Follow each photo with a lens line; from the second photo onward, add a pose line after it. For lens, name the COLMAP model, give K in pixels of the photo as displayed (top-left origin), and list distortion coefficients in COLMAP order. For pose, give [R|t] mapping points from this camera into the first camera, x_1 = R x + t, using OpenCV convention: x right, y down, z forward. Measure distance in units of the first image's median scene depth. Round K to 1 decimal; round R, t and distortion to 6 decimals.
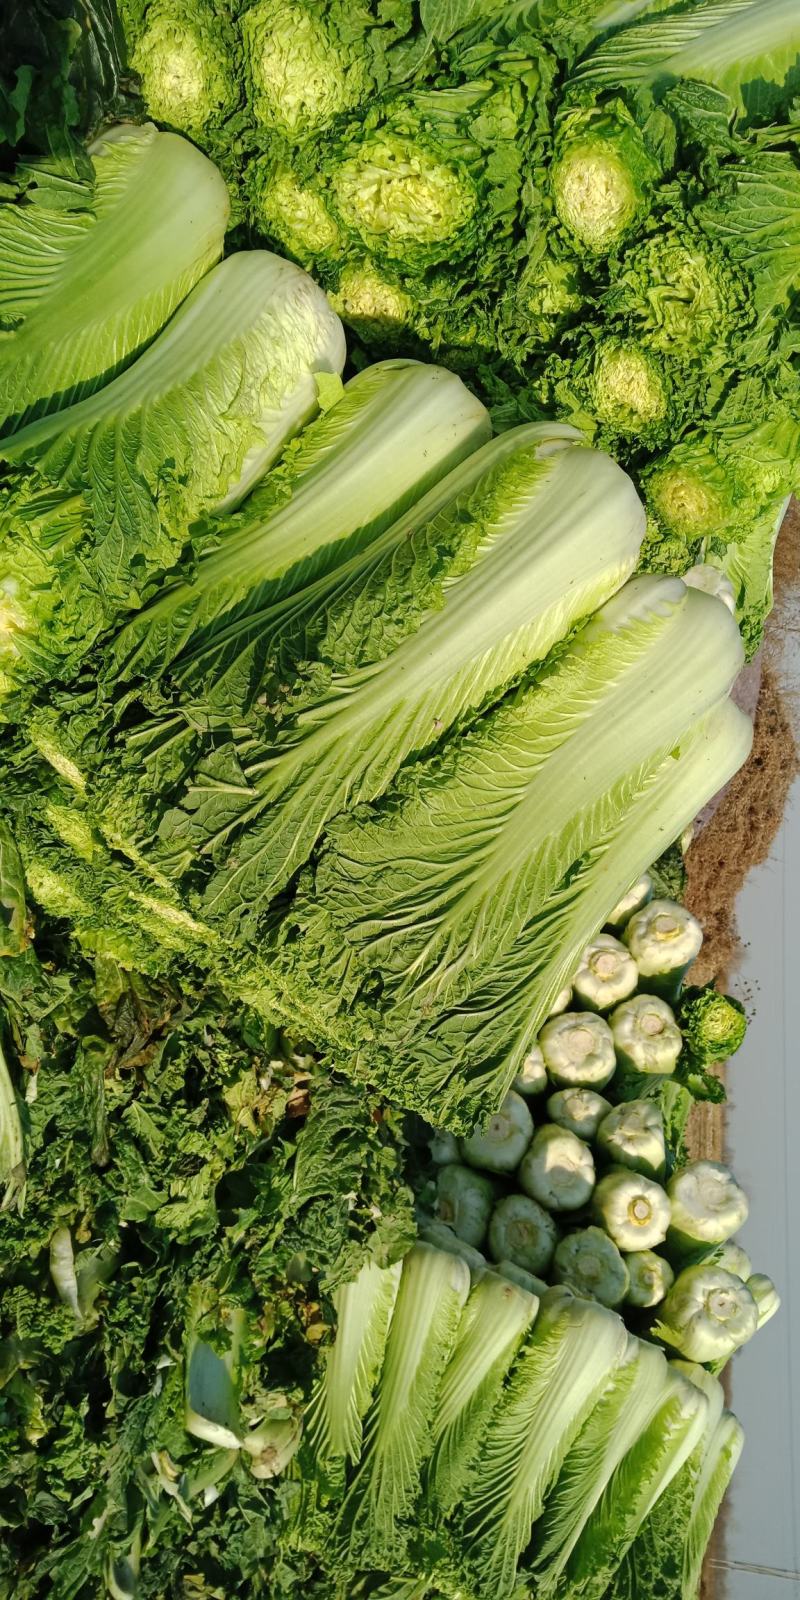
lens RADIAL K [[1377.7, 0, 408.1], [0, 1377.7, 795.2], [0, 0, 1]] dist [-0.005496, -0.018562]
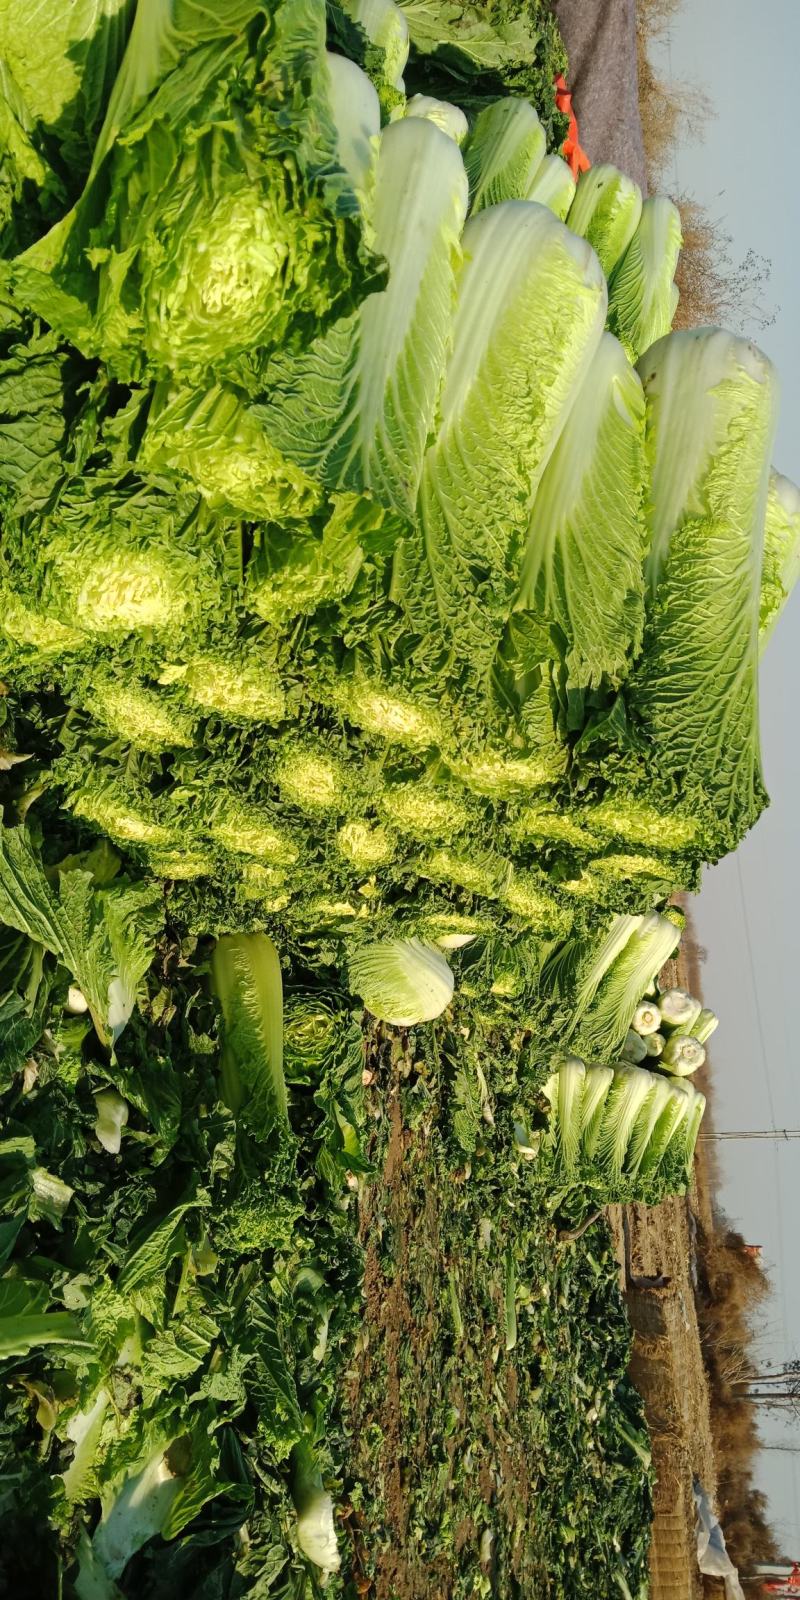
lens RADIAL K [[1377.7, 0, 397.7], [0, 1377.7, 801.4], [0, 0, 1]] dist [-0.005496, -0.018562]
pose [[0.985143, -0.170286, 0.022254, -0.253163], [0.160350, 0.958479, 0.235809, -0.720296], [-0.061484, -0.228737, 0.971545, -1.219786]]
